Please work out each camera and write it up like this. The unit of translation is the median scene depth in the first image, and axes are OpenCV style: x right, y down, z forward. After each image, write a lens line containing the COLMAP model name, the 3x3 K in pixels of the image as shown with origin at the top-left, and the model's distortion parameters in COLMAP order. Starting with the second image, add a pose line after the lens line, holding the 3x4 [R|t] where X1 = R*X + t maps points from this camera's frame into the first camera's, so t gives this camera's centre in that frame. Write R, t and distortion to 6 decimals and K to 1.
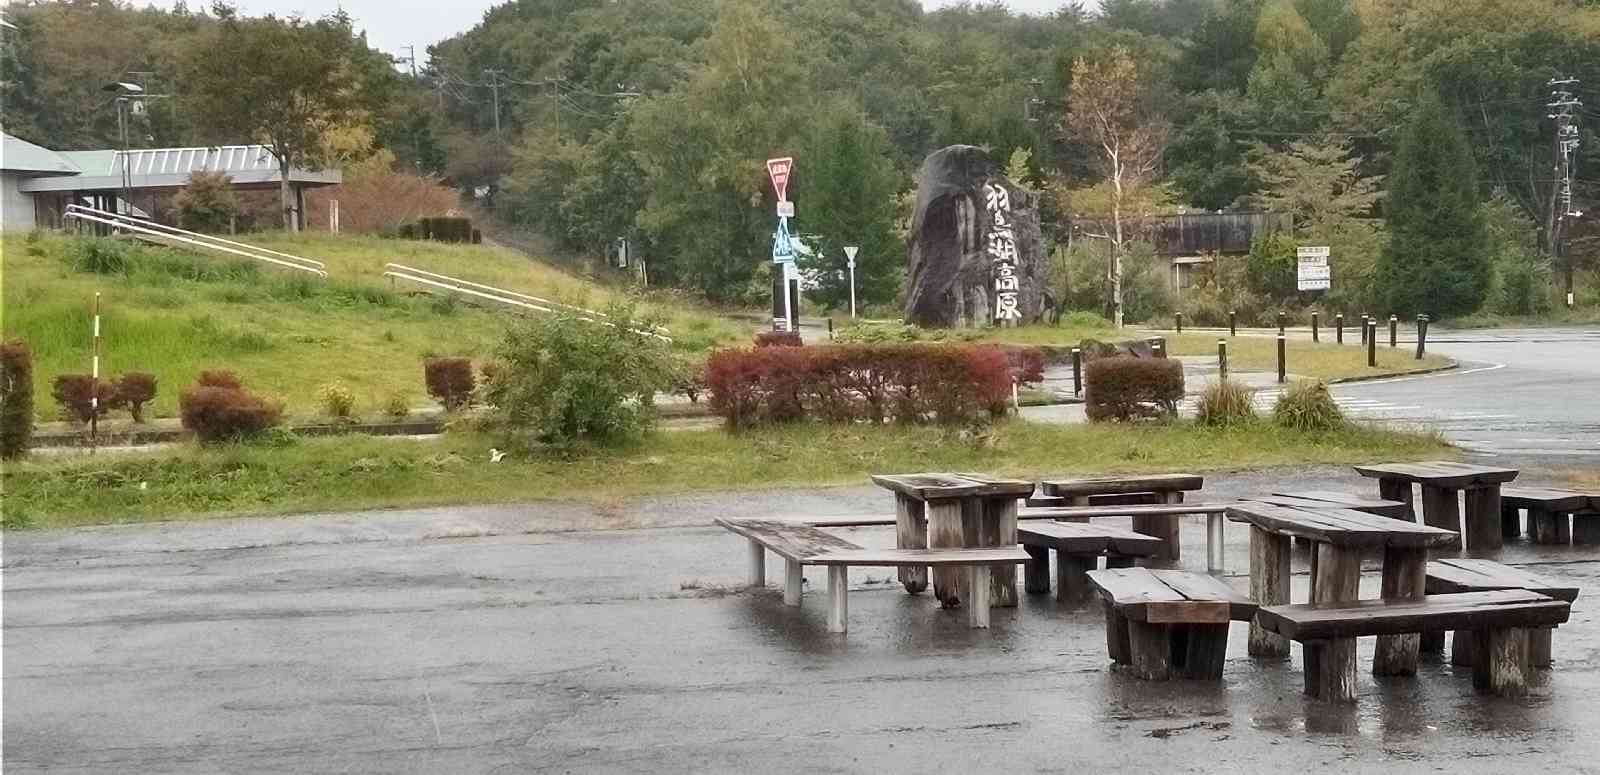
lens RADIAL K [[2476.8, 0, 800.0], [0, 2476.8, 387.5], [0, 0, 1]] dist [-0.018994, -0.018875]
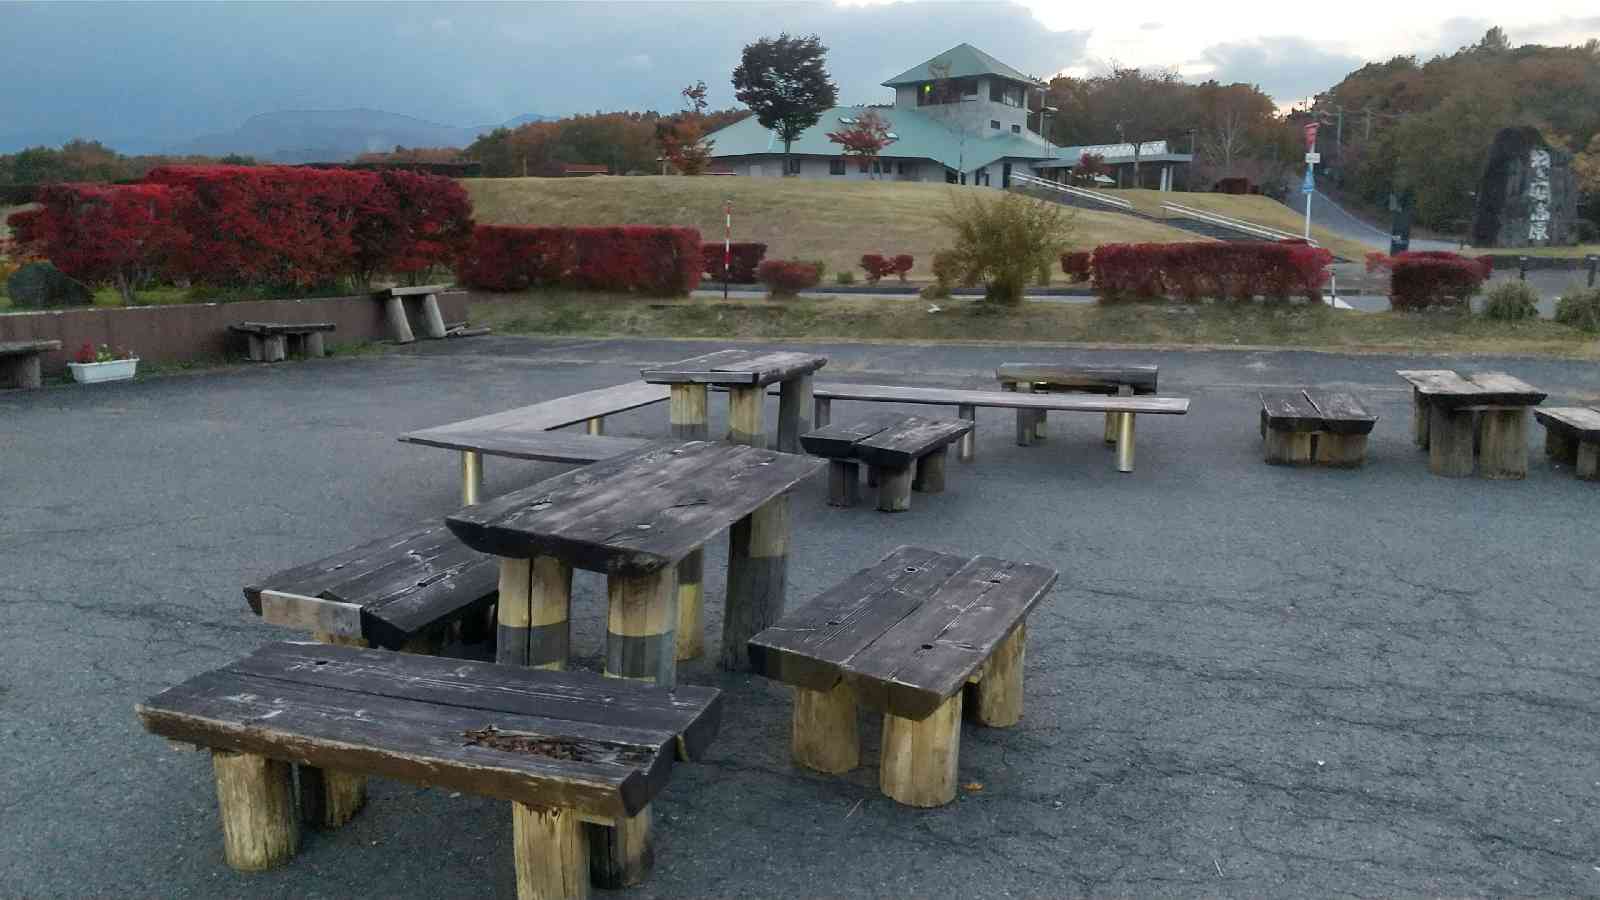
lens RADIAL K [[1120.7, 0, 827.4], [0, 1120.7, 441.1], [0, 0, 1]] dist [0.050869, -0.098674]
pose [[0.853970, 0.115399, -0.507364, 0.075719], [-0.036559, 0.985993, 0.162728, -0.001506], [0.519036, -0.120416, 0.846228, 0.159313]]
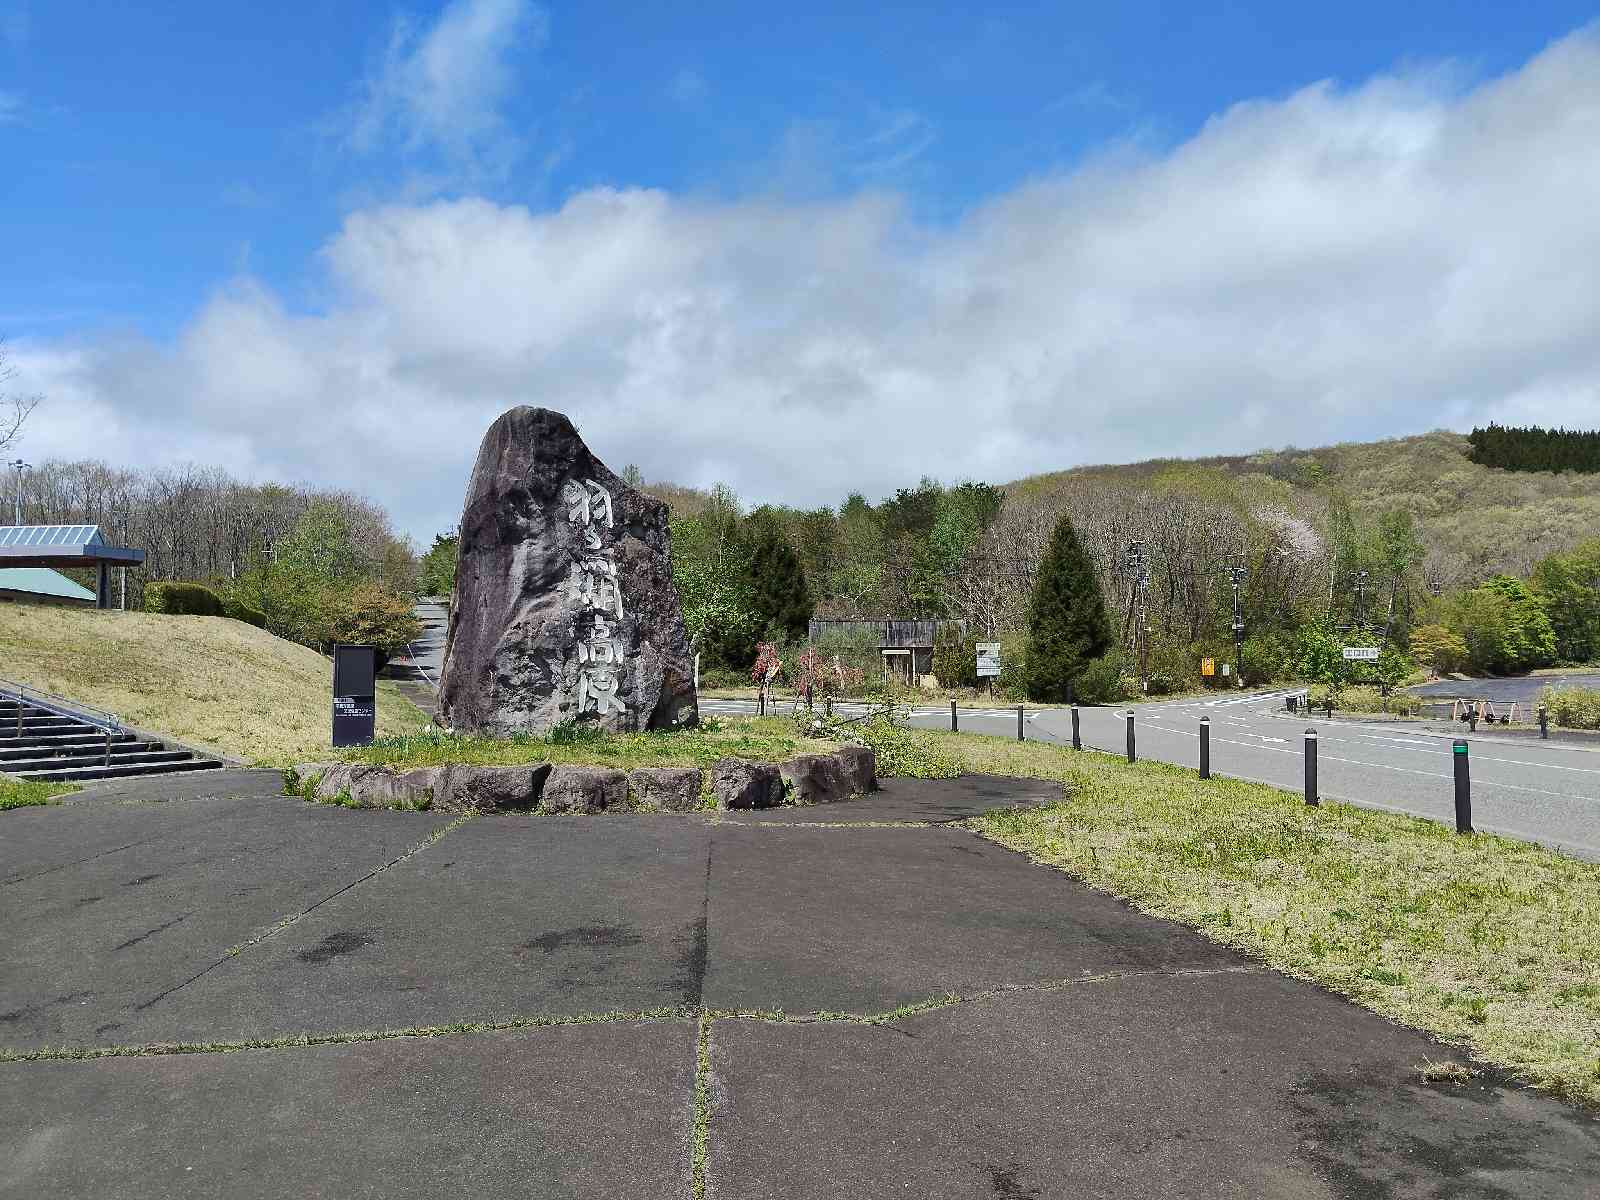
lens RADIAL K [[1280.2, 0, 800.0], [0, 1280.2, 600.0], [0, 0, 1]] dist [0.011622, -0.006781]
pose [[0.995939, 0.028781, 0.085307, 0.103497], [-0.020590, 0.995228, -0.095380, -0.026732], [-0.087645, 0.093236, 0.991779, 0.702633]]
